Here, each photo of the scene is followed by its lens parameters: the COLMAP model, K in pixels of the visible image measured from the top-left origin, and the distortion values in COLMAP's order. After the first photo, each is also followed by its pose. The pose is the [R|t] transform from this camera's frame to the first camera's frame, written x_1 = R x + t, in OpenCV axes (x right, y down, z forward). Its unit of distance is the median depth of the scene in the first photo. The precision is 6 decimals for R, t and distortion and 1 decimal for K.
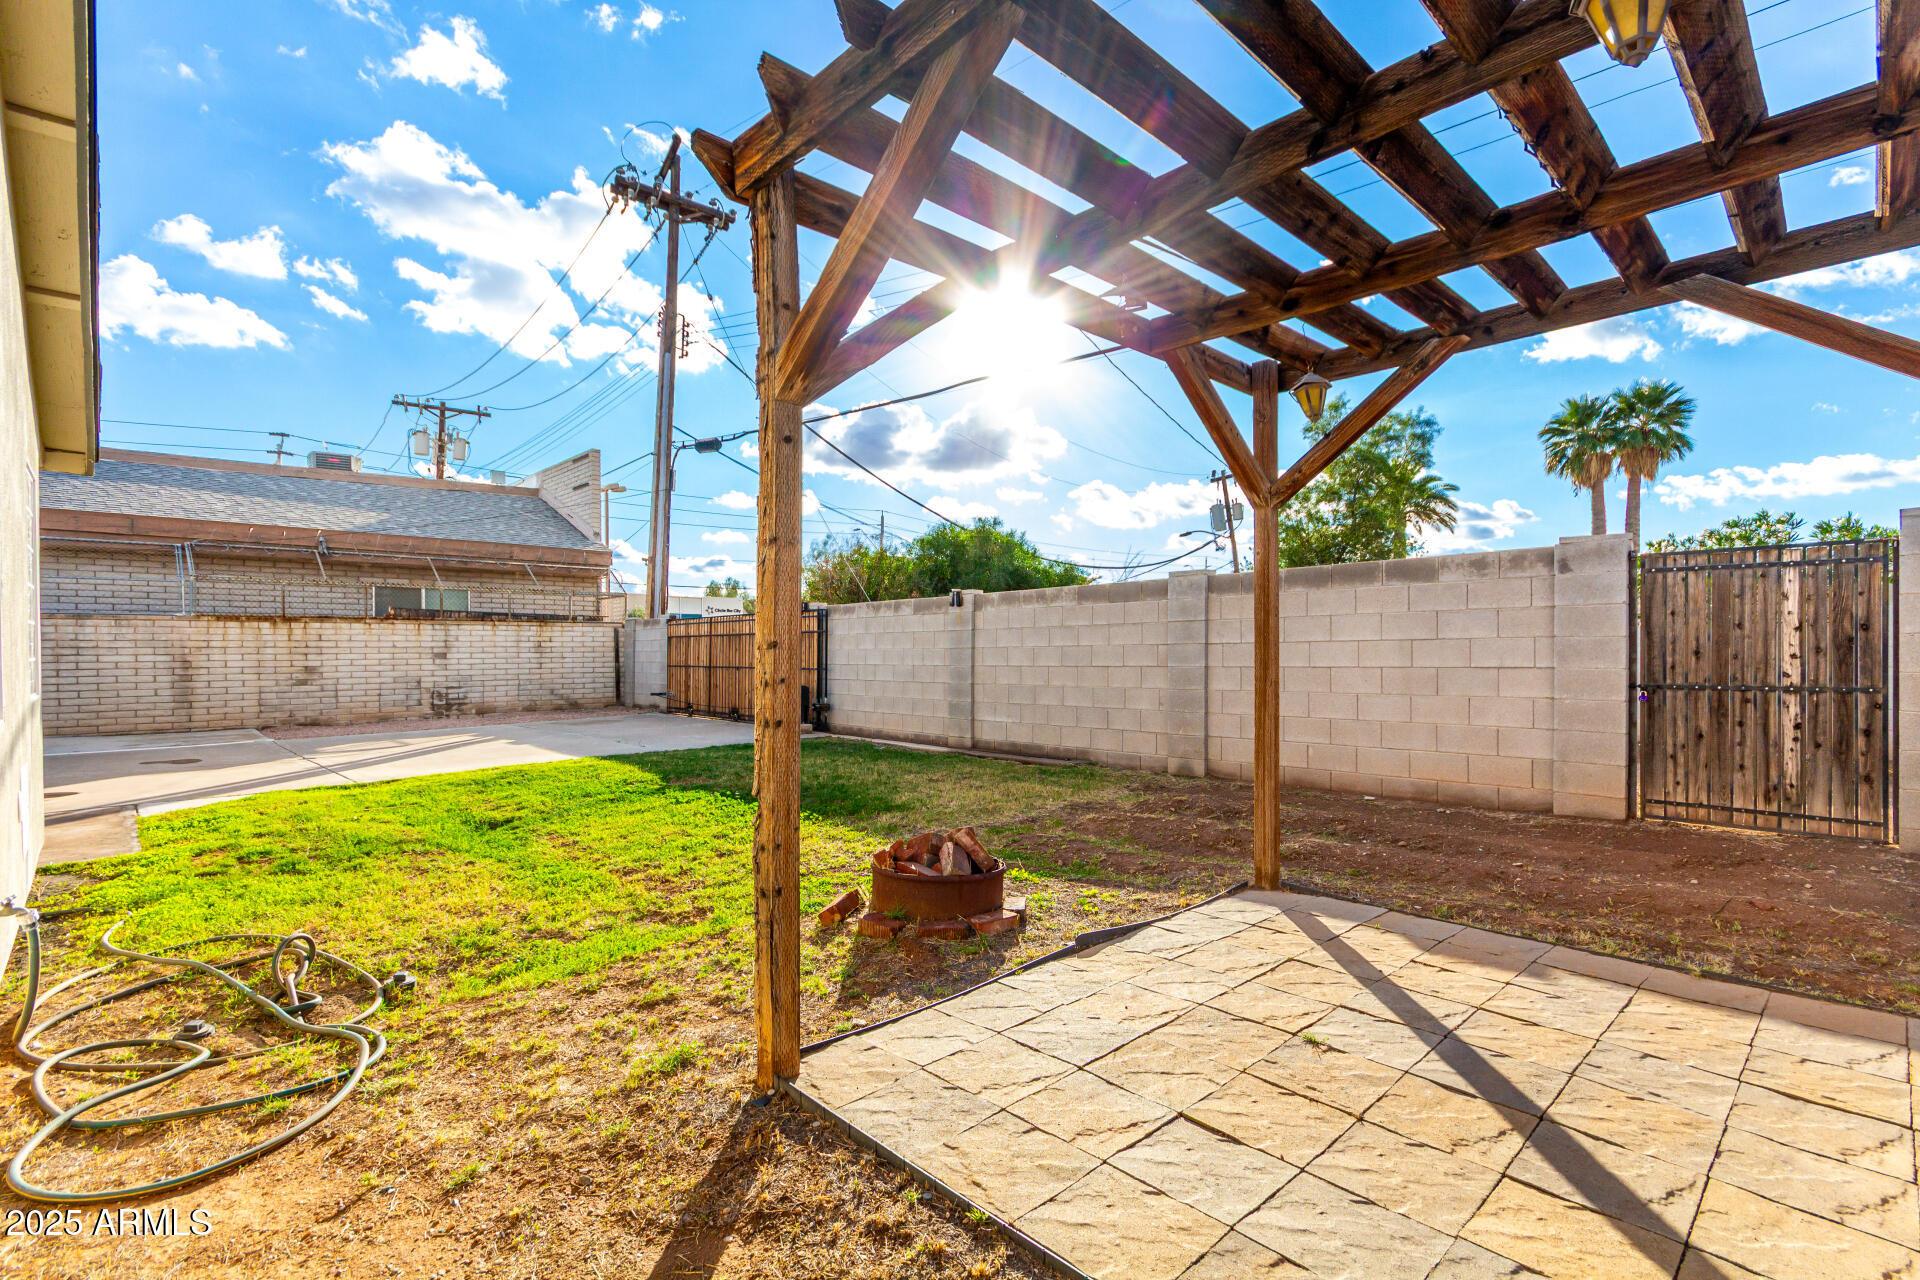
lens RADIAL K [[889.7, 0, 963.2], [0, 889.7, 655.7], [0, 0, 1]] dist [0.004696, 0.000337]
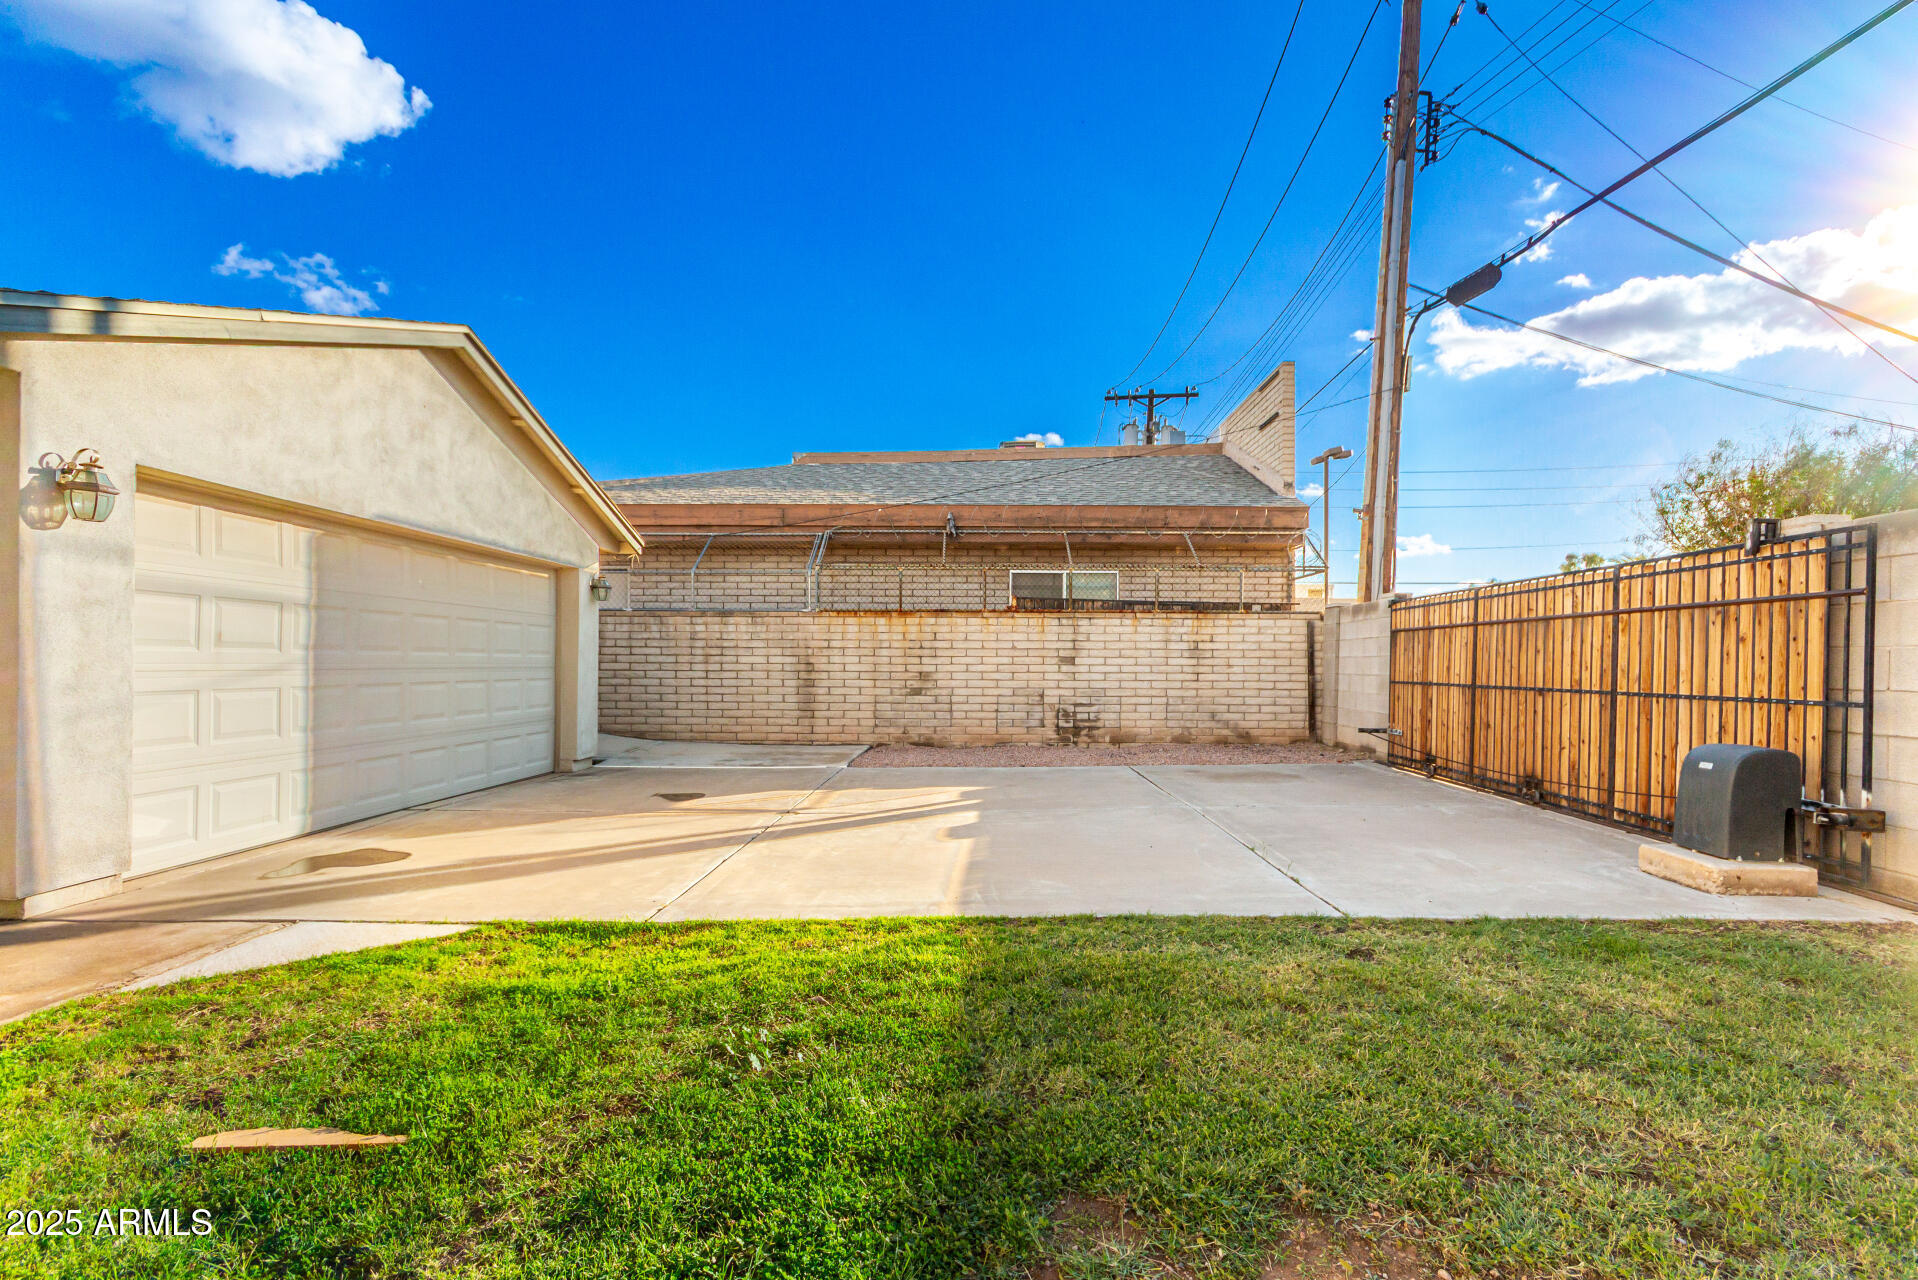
lens RADIAL K [[922.1, 0, 957.1], [0, 922.1, 660.1], [0, 0, 1]] dist [0.000080, 0.000202]
pose [[0.711854, 0.007288, -0.702289, -0.122824], [-0.013677, 0.999900, -0.003488, 0.003475], [0.702194, 0.012088, 0.711883, 0.410710]]
